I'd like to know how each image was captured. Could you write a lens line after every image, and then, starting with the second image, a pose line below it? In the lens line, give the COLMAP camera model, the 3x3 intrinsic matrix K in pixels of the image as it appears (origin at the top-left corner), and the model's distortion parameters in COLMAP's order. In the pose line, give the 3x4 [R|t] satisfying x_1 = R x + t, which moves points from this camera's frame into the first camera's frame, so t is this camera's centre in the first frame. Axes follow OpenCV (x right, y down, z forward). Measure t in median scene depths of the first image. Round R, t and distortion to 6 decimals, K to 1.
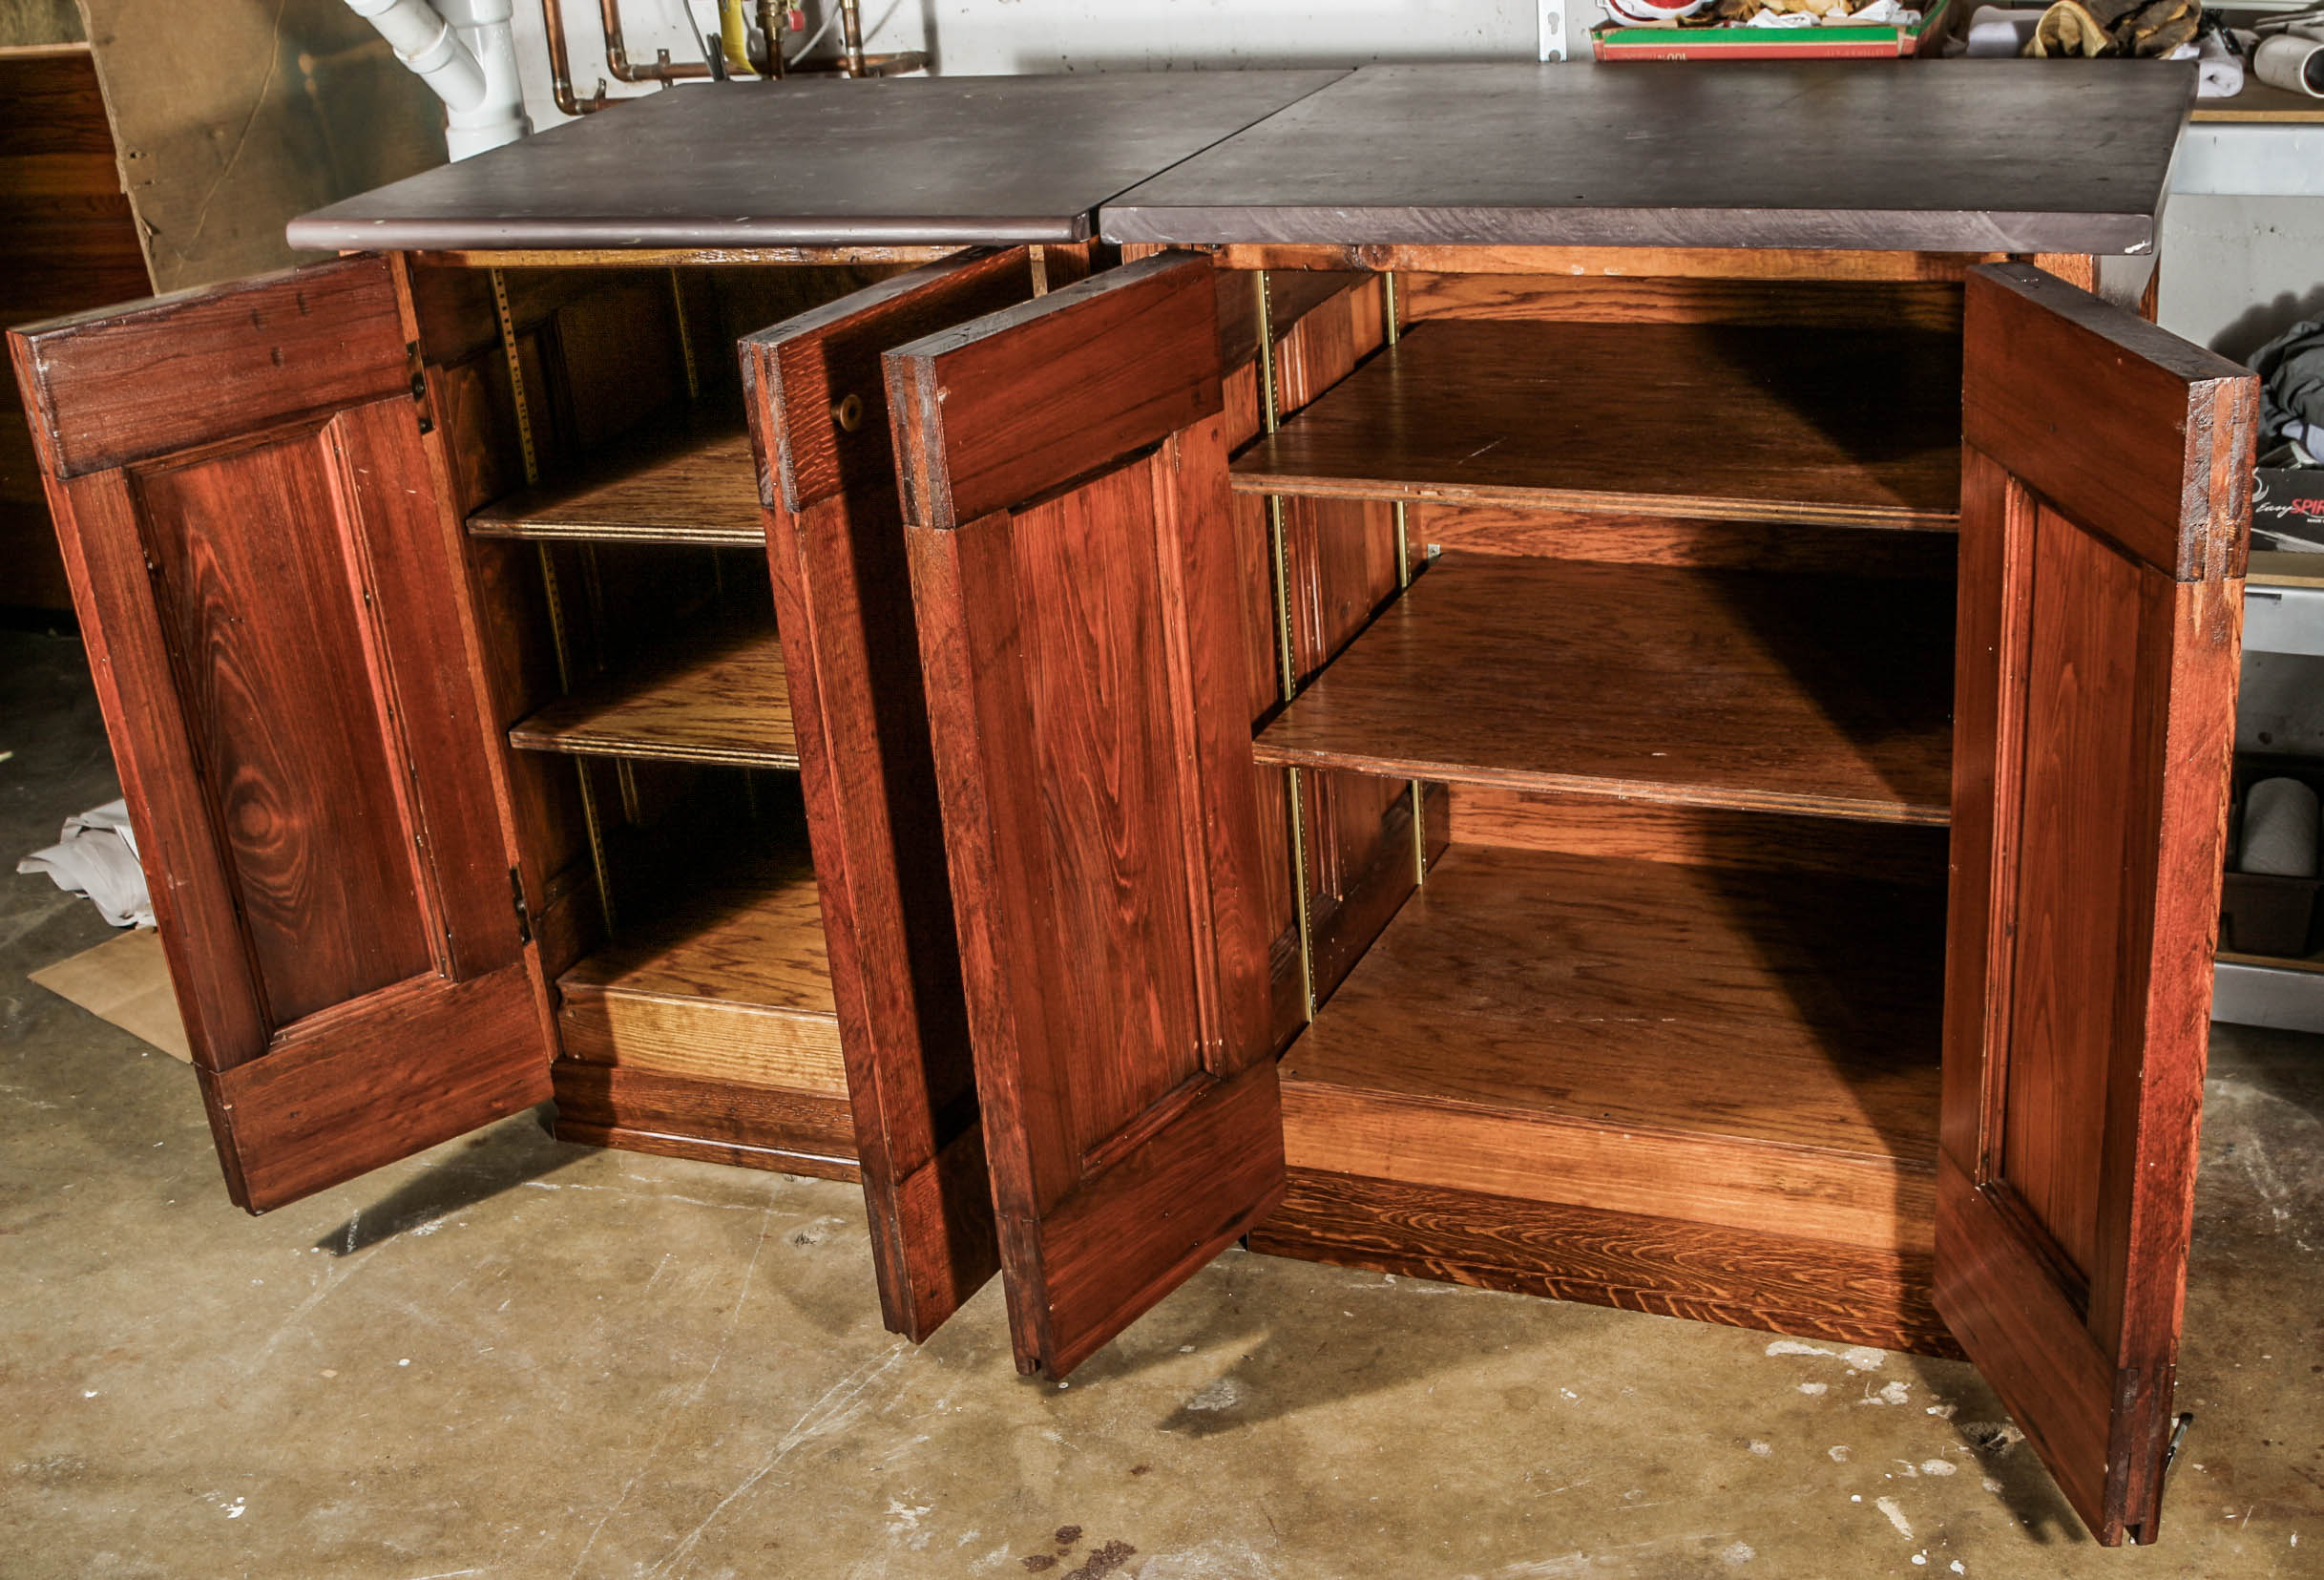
lens RADIAL K [[2683.0, 0, 1168.1], [0, 2683.0, 793.6], [0, 0, 1]] dist [-0.096742, 0.000000]
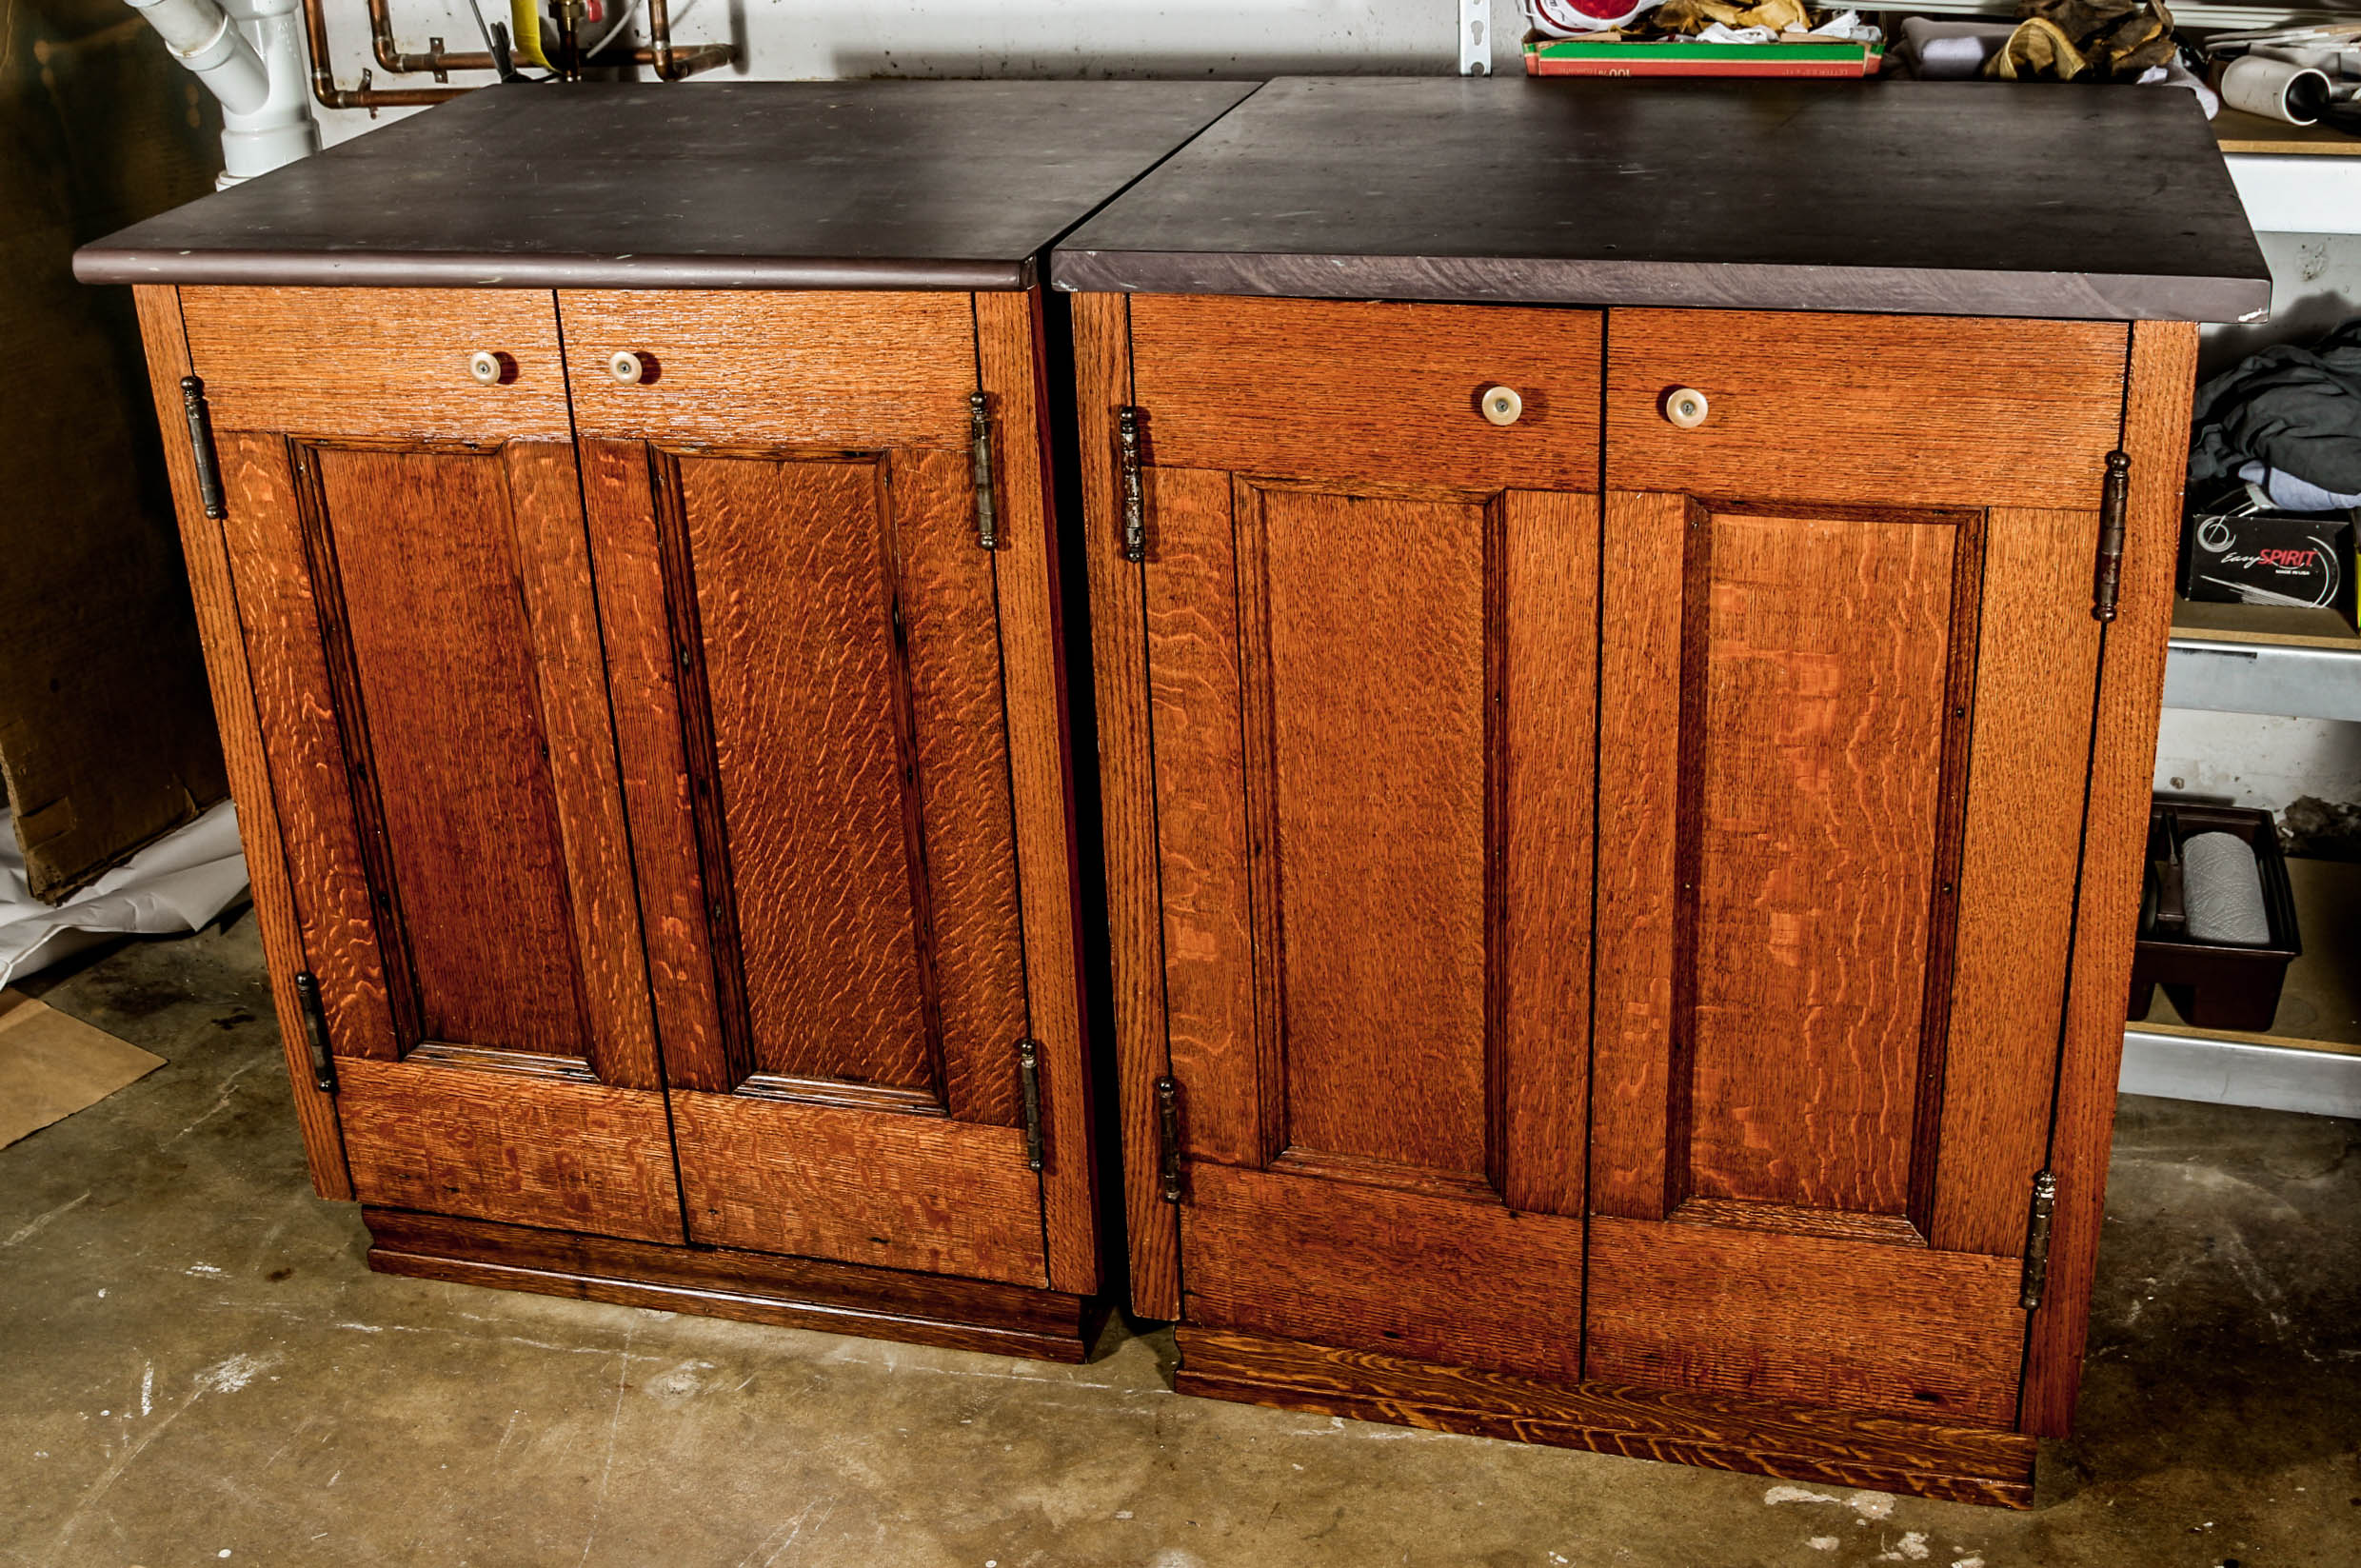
lens RADIAL K [[2755.9, 0, 1170.2], [0, 2755.9, 784.5], [0, 0, 1]] dist [-0.098318, 0.000000]
pose [[0.995156, -0.012496, 0.097511, -0.058554], [0.012691, 0.999919, -0.001384, -0.032690], [-0.097486, 0.002615, 0.995233, 0.077376]]
